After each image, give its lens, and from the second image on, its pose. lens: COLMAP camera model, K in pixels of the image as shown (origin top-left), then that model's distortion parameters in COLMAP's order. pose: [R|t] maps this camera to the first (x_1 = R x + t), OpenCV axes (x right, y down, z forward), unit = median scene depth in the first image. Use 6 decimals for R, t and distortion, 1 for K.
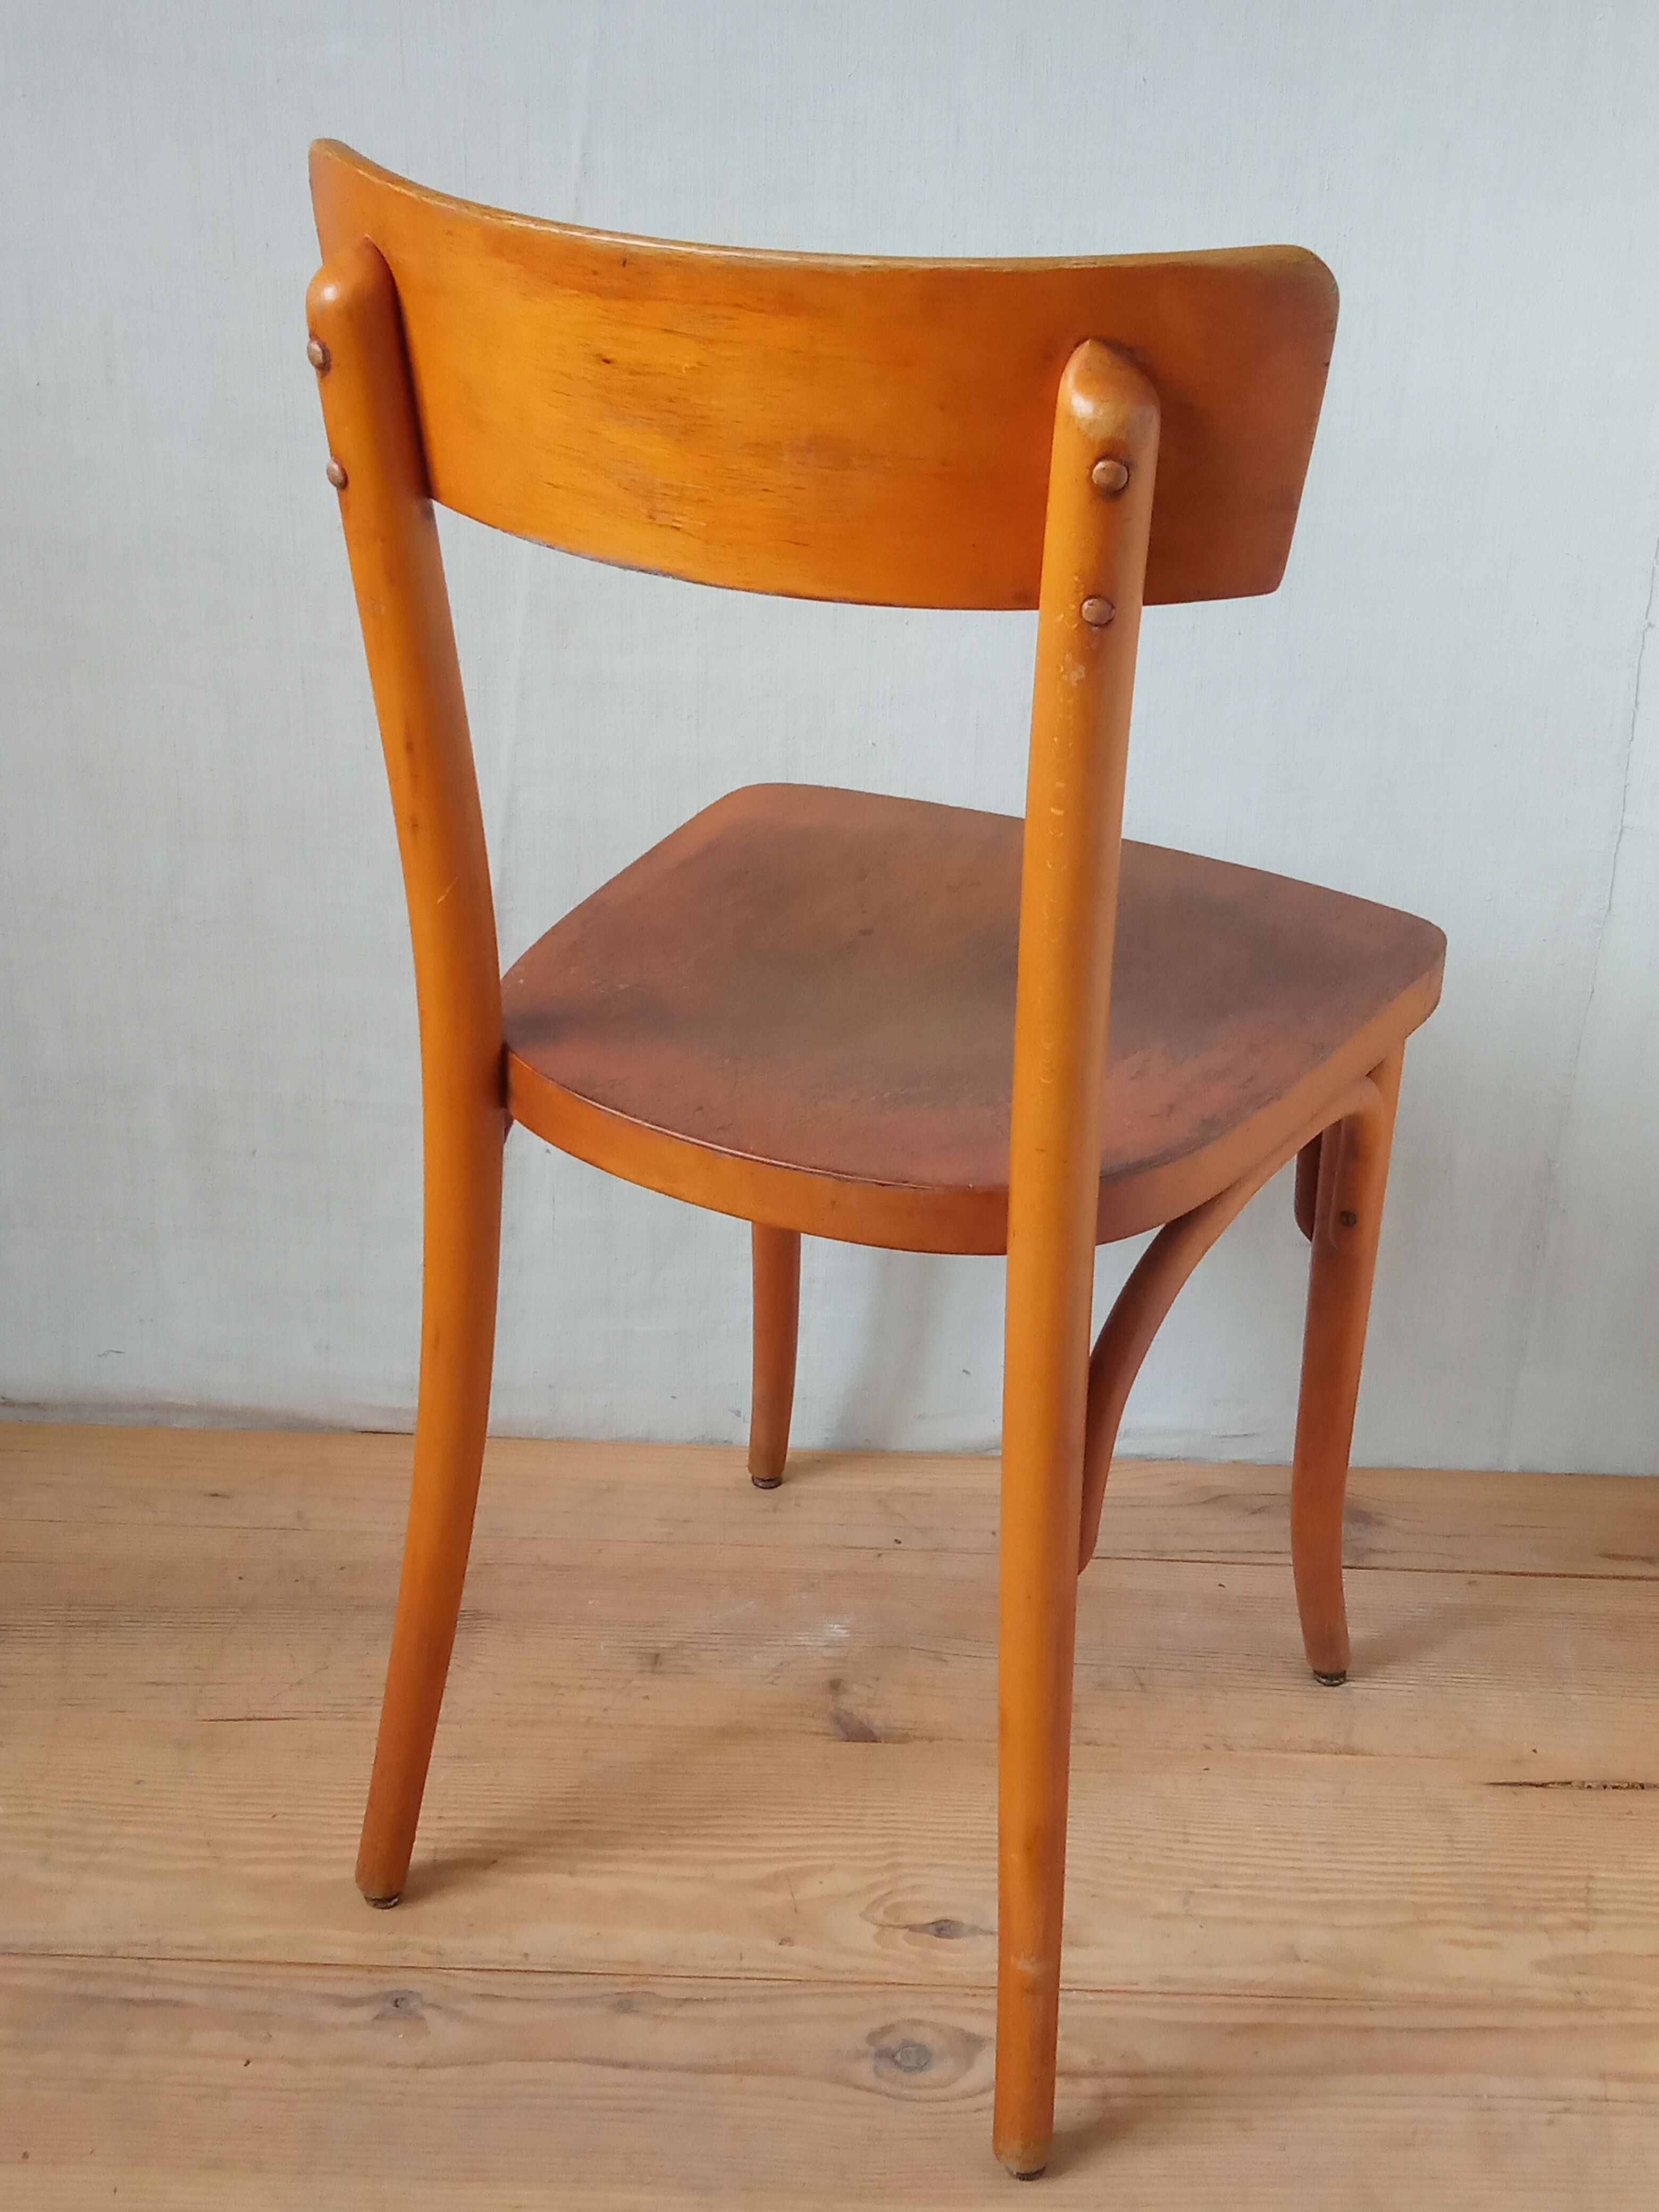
lens RADIAL K [[2914.1, 0, 878.6], [0, 2914.1, 1088.9], [0, 0, 1]] dist [0.088576, -0.288844]
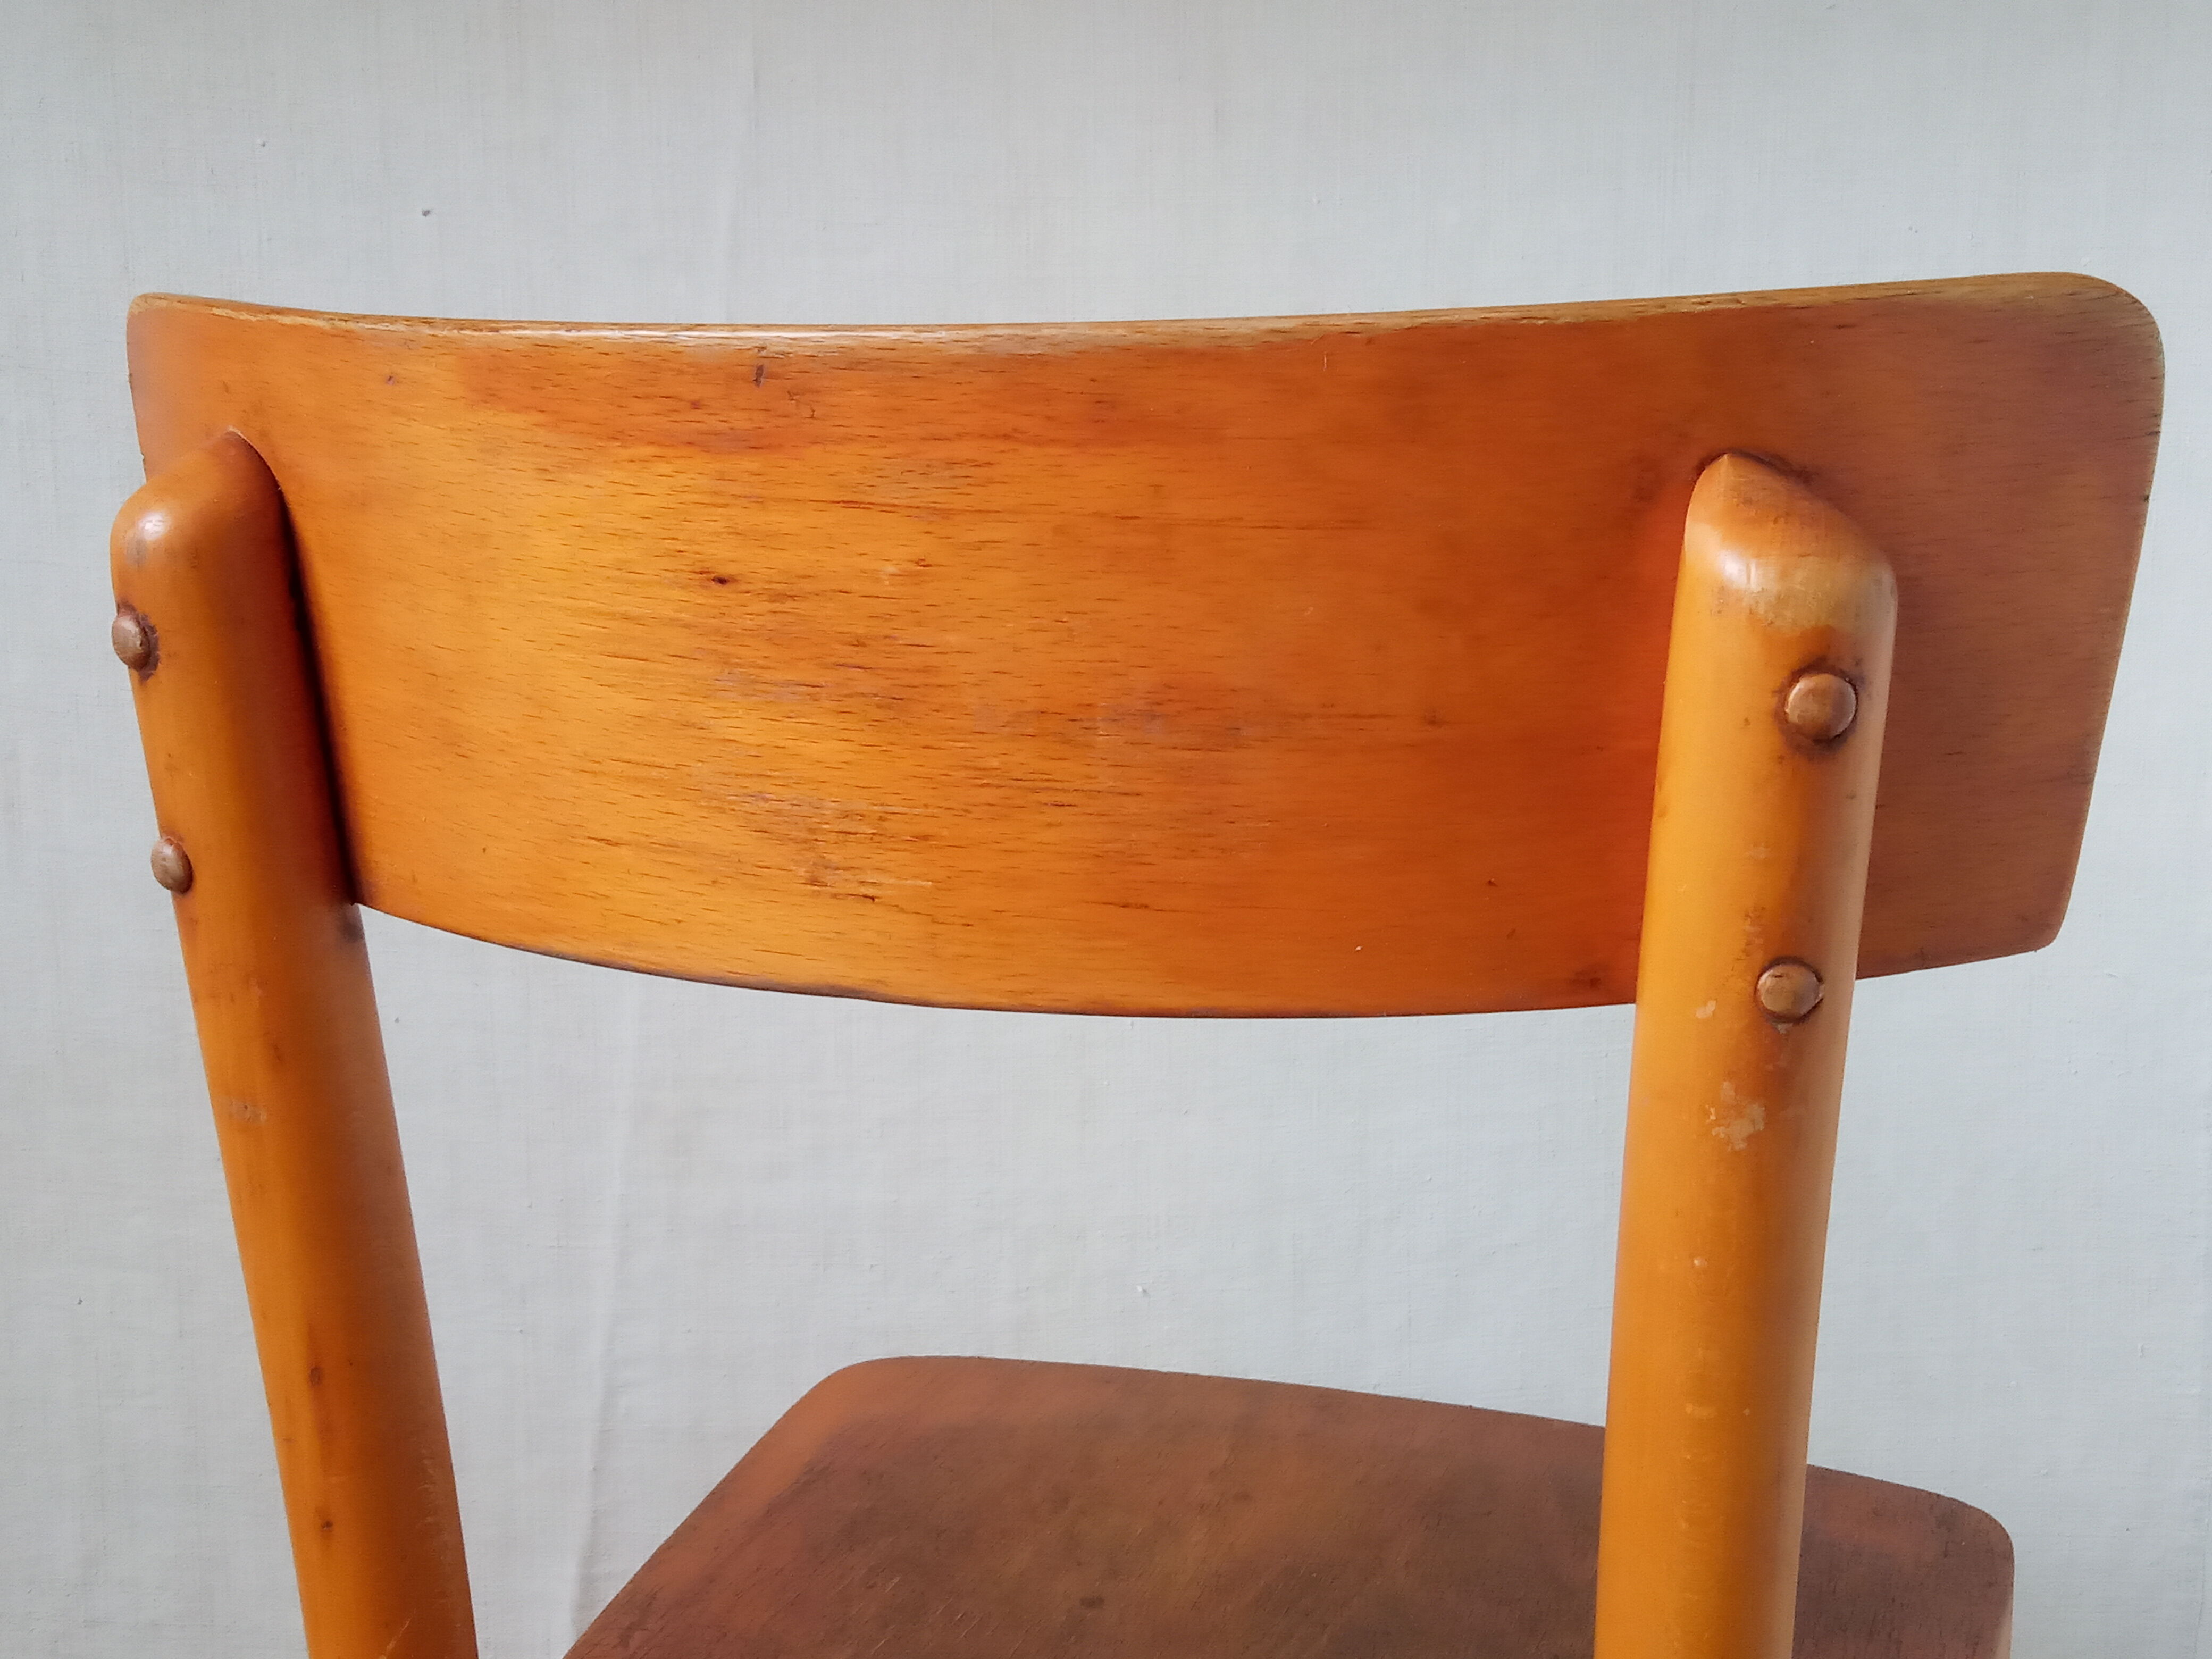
lens RADIAL K [[2914.1, 0, 1231.9], [0, 2914.1, 768.1], [0, 0, 1]] dist [0.088576, -0.288844]
pose [[0.987080, -0.052887, 0.151247, -0.083708], [0.093056, 0.957661, -0.272443, -0.072259], [-0.130434, 0.282998, 0.950210, 0.519110]]
